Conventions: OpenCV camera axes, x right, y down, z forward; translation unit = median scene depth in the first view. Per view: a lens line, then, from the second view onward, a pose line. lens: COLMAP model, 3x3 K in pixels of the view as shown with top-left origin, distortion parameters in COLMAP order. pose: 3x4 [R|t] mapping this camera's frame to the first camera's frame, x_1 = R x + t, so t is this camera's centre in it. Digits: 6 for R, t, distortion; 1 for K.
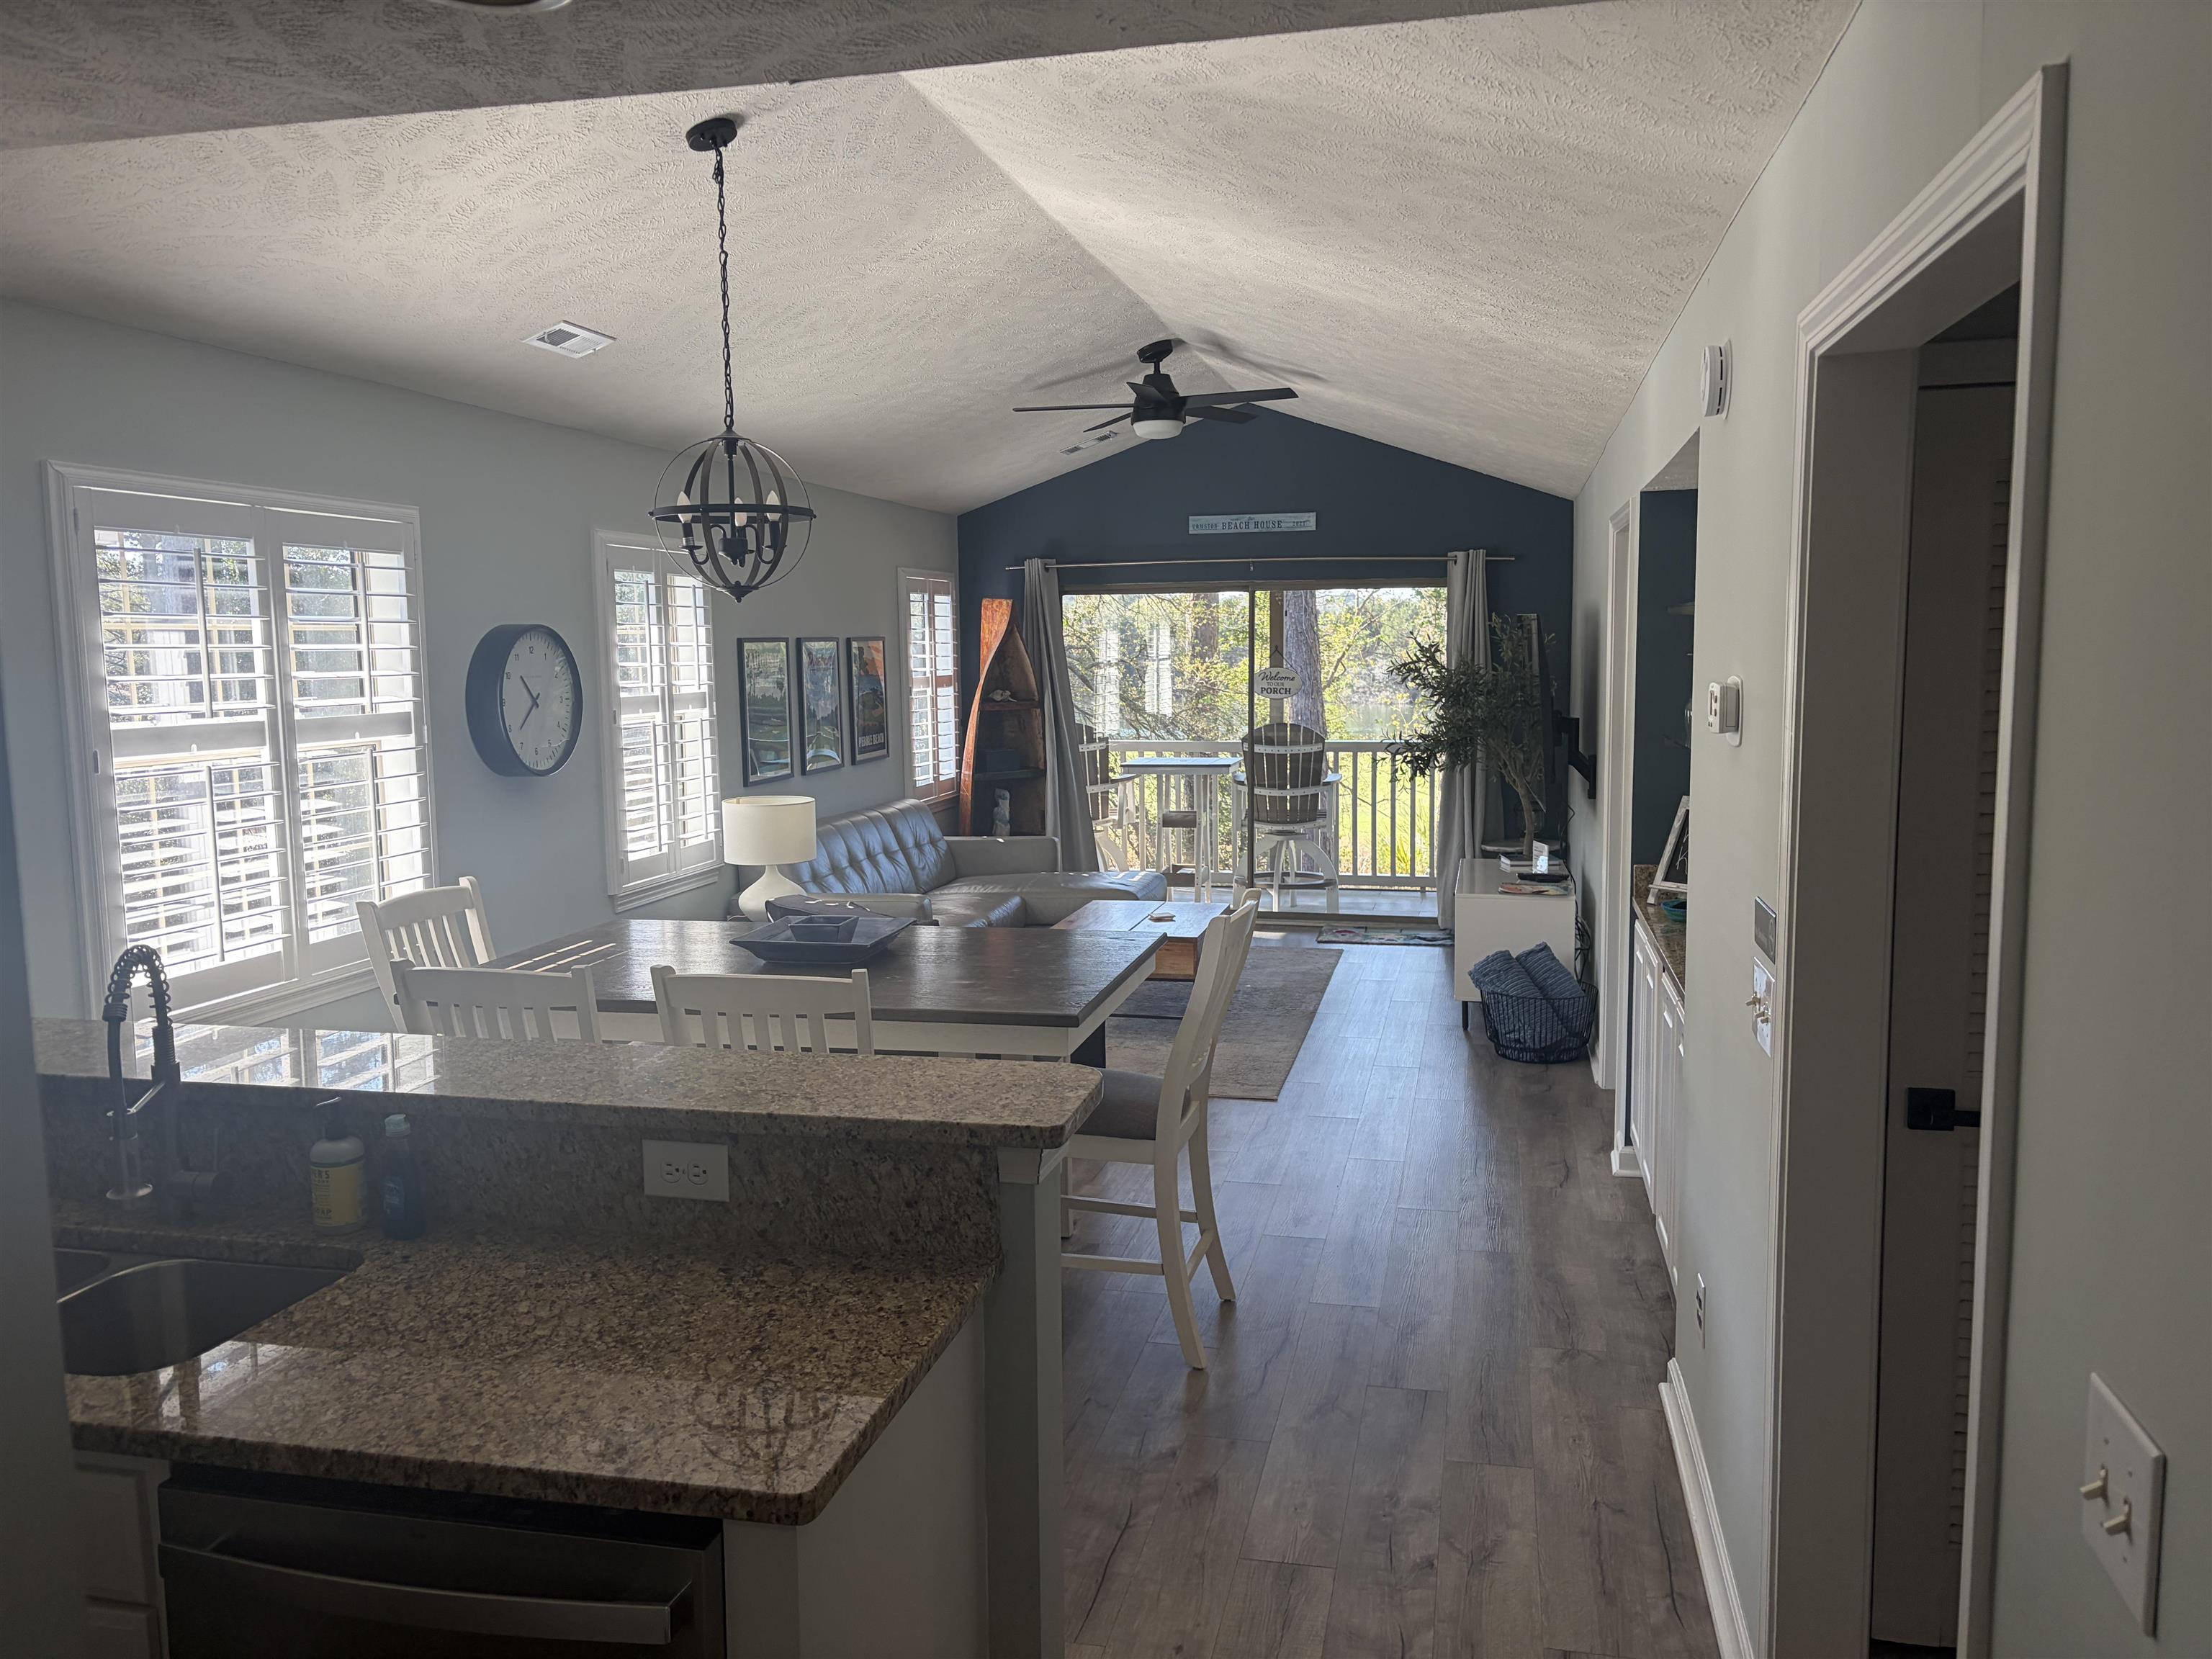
lens RADIAL K [[1669.0, 0, 1094.1], [0, 1669.0, 840.6], [0, 0, 1]] dist [0.051390, -0.052669]
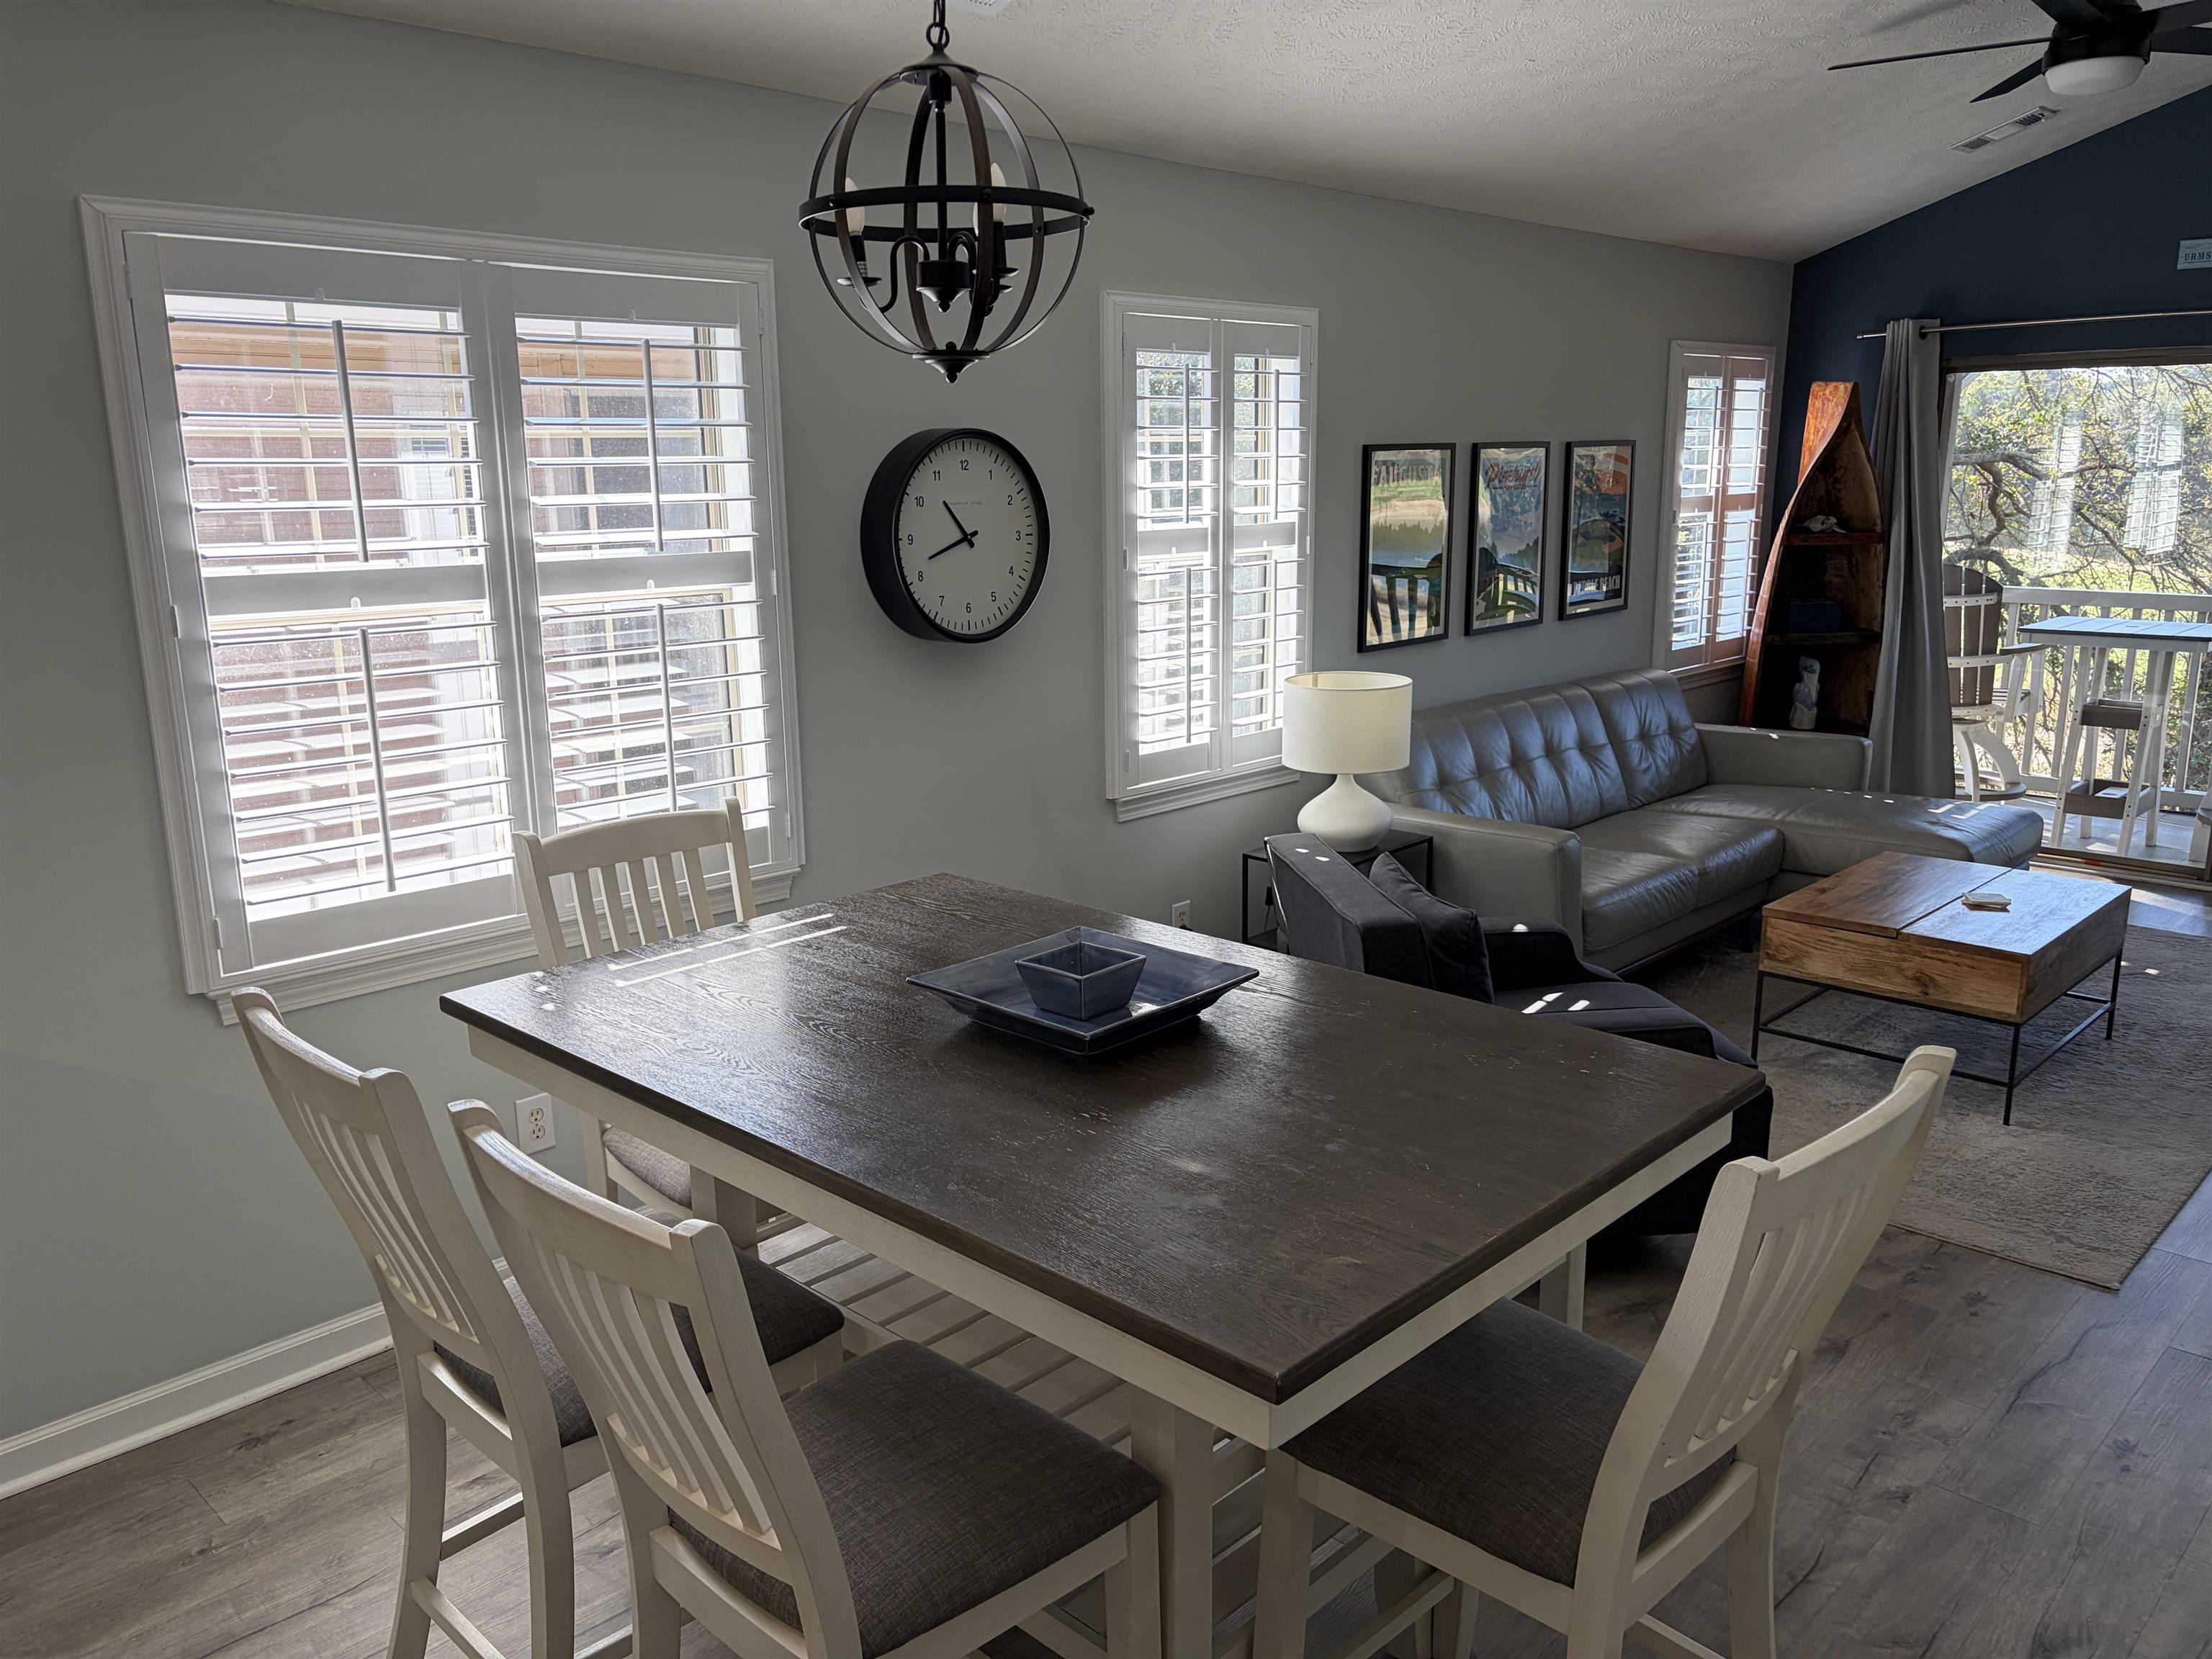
lens RADIAL K [[1669.0, 0, 1091.7], [0, 1669.0, 843.2], [0, 0, 1]] dist [0.051390, -0.052669]
pose [[0.856117, 0.115742, -0.503654, 0.077629], [-0.058007, 0.989960, 0.128896, -0.040605], [0.513516, -0.081134, 0.854236, 0.336673]]
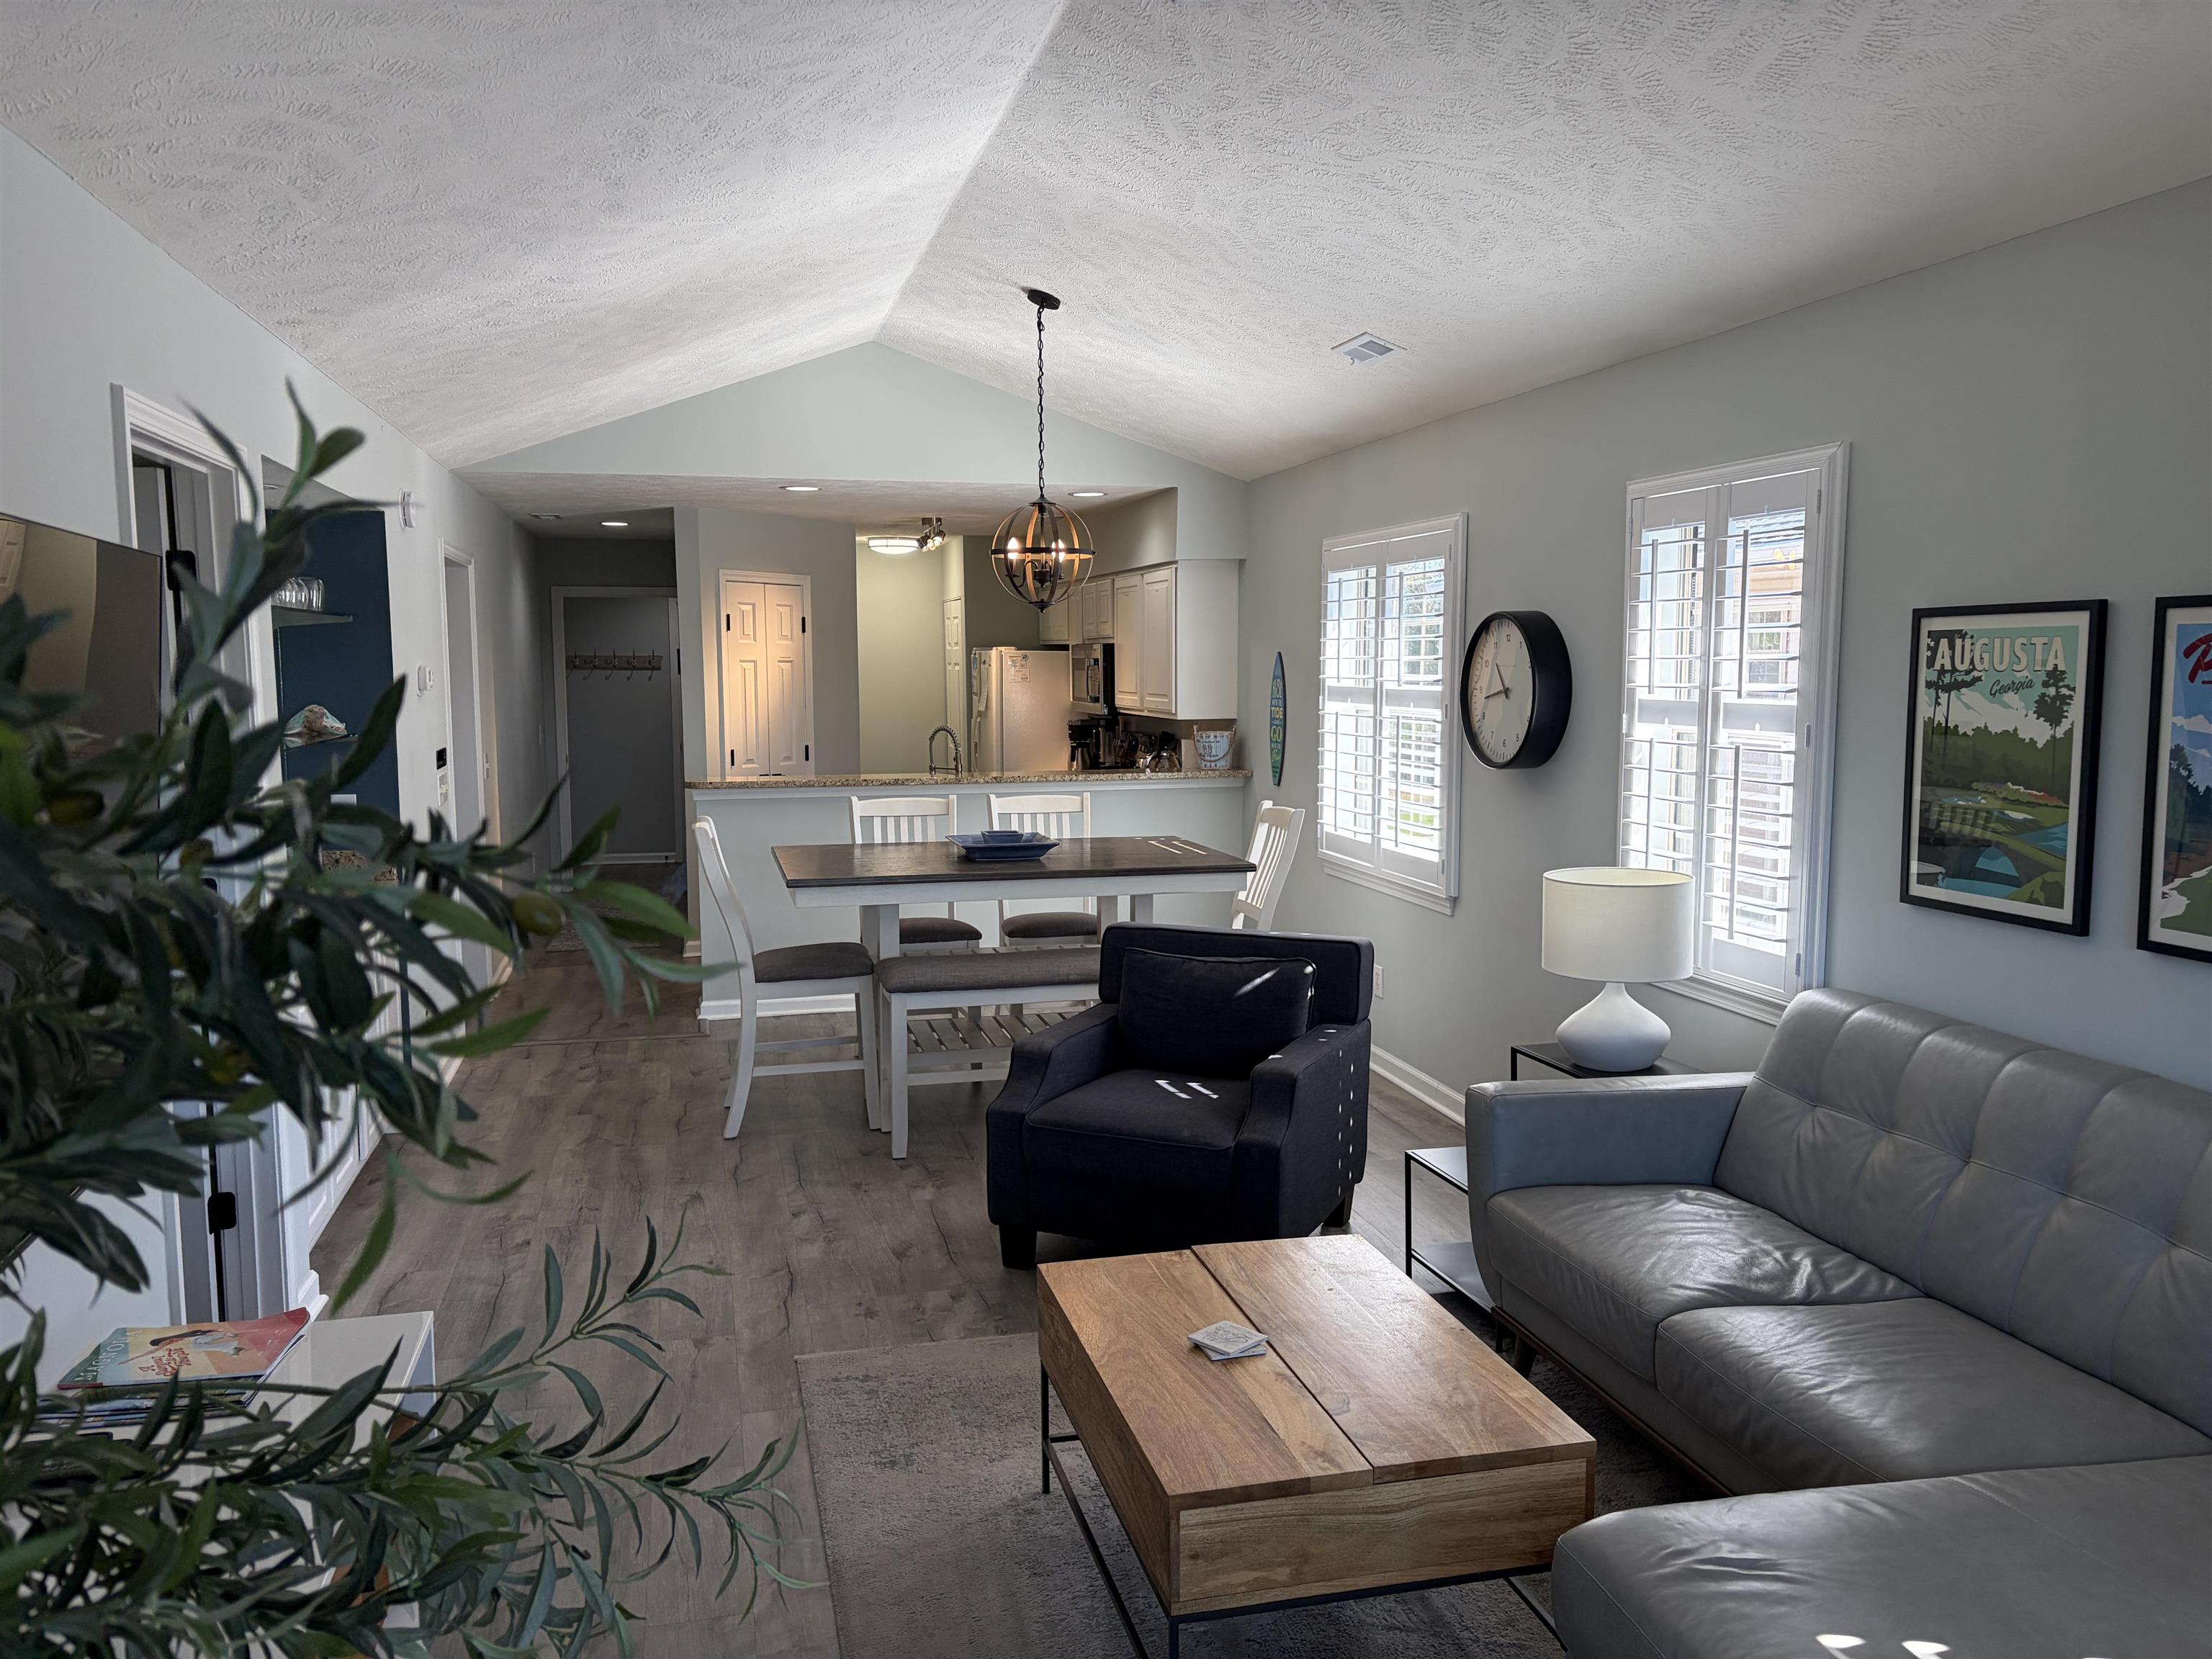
lens RADIAL K [[1669.0, 0, 1101.6], [0, 1669.0, 831.8], [0, 0, 1]] dist [0.051390, -0.052669]
pose [[-0.890369, 0.067222, -0.450249, 0.262133], [-0.034355, 0.976295, 0.213698, -0.169415], [0.453941, 0.205739, -0.866954, 1.466079]]
